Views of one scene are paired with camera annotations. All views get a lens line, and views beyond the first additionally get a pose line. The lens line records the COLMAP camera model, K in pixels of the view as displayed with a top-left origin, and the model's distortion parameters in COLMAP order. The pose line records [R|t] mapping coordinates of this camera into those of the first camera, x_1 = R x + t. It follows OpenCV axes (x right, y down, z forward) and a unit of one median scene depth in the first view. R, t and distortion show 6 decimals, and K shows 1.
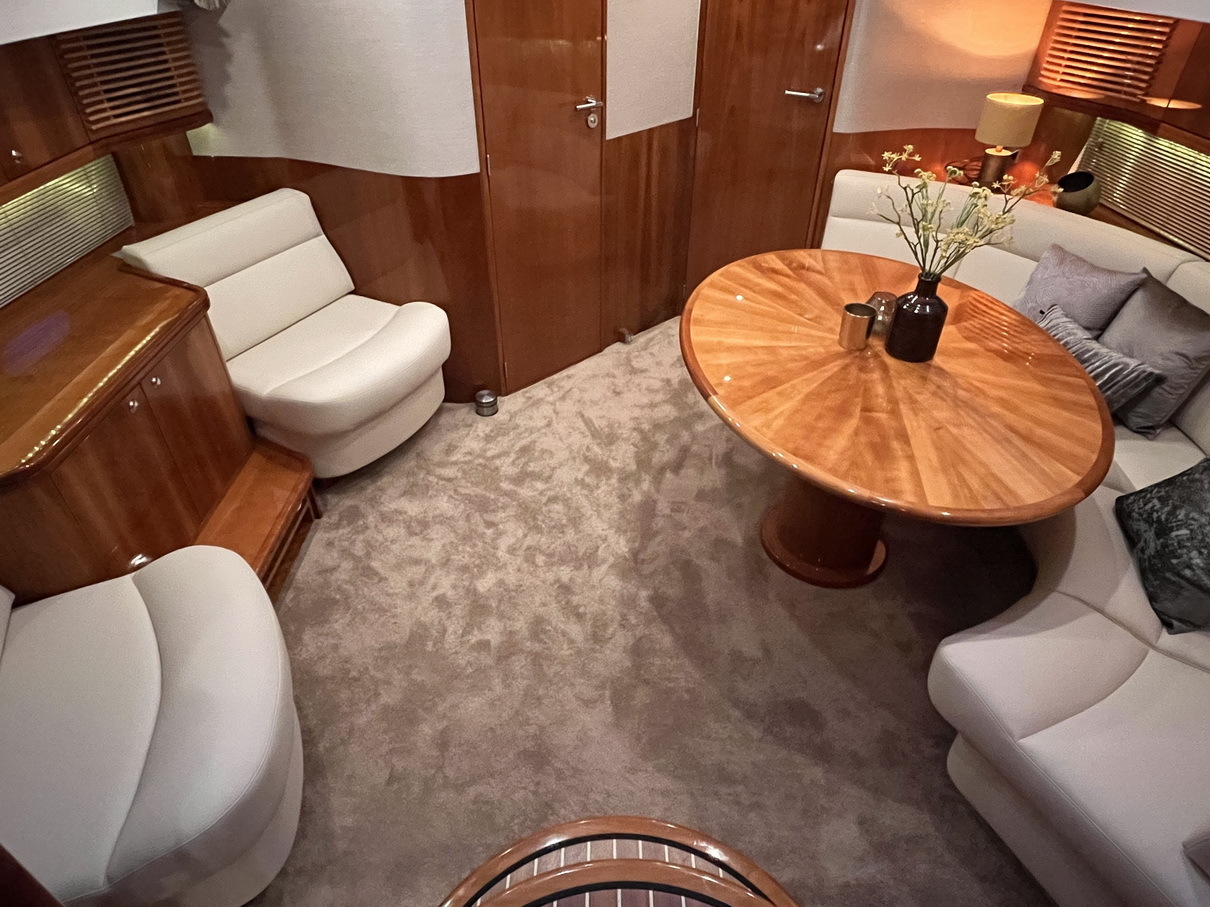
lens RADIAL K [[724.0, 0, 603.4], [0, 724.0, 447.2], [0, 0, 1]] dist [-0.000523, -0.001319]
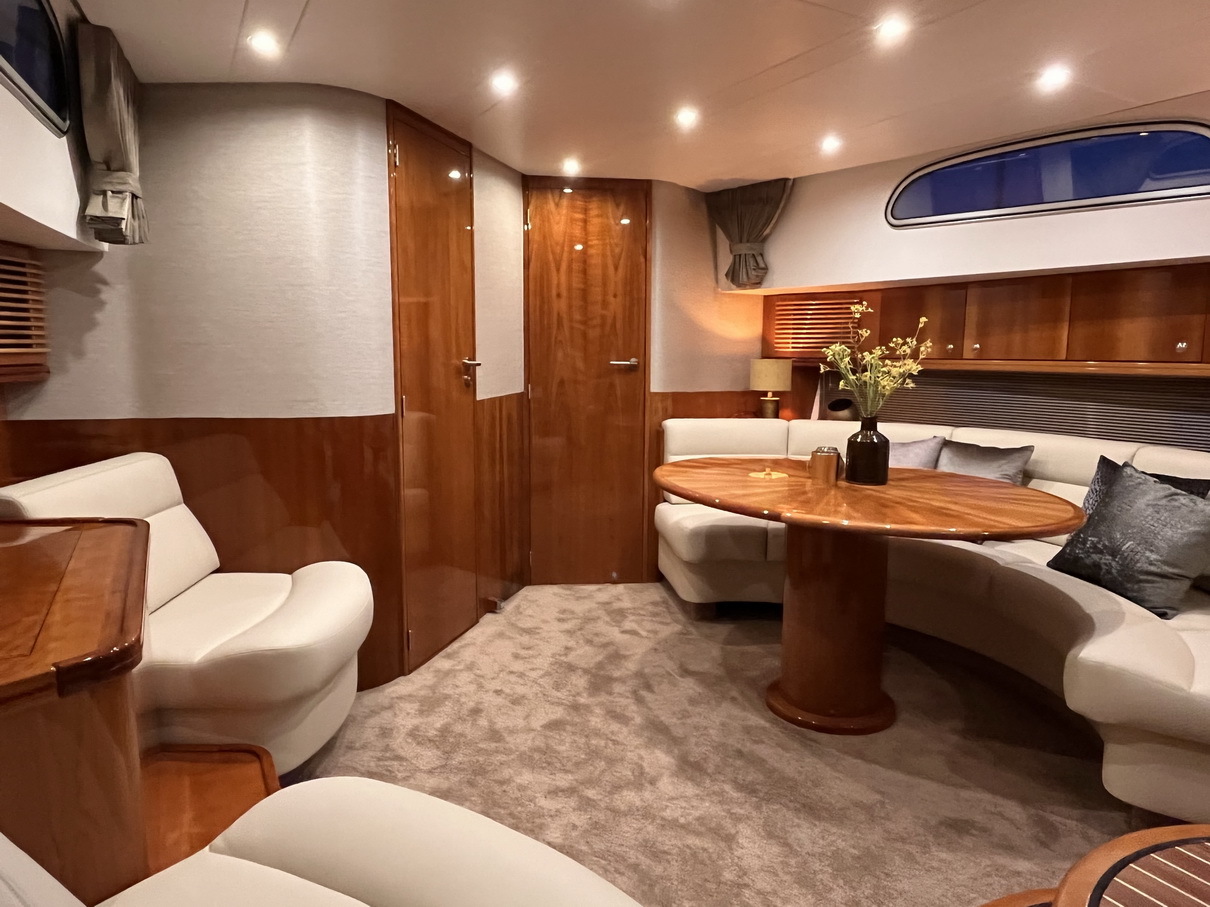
lens RADIAL K [[783.5, 0, 598.3], [0, 783.5, 452.1], [0, 0, 1]] dist [0.000986, -0.002007]
pose [[0.874323, -0.064264, 0.481071, -0.423347], [0.289021, 0.865223, -0.409702, 0.163131], [-0.389905, 0.497252, 0.775058, 0.110815]]
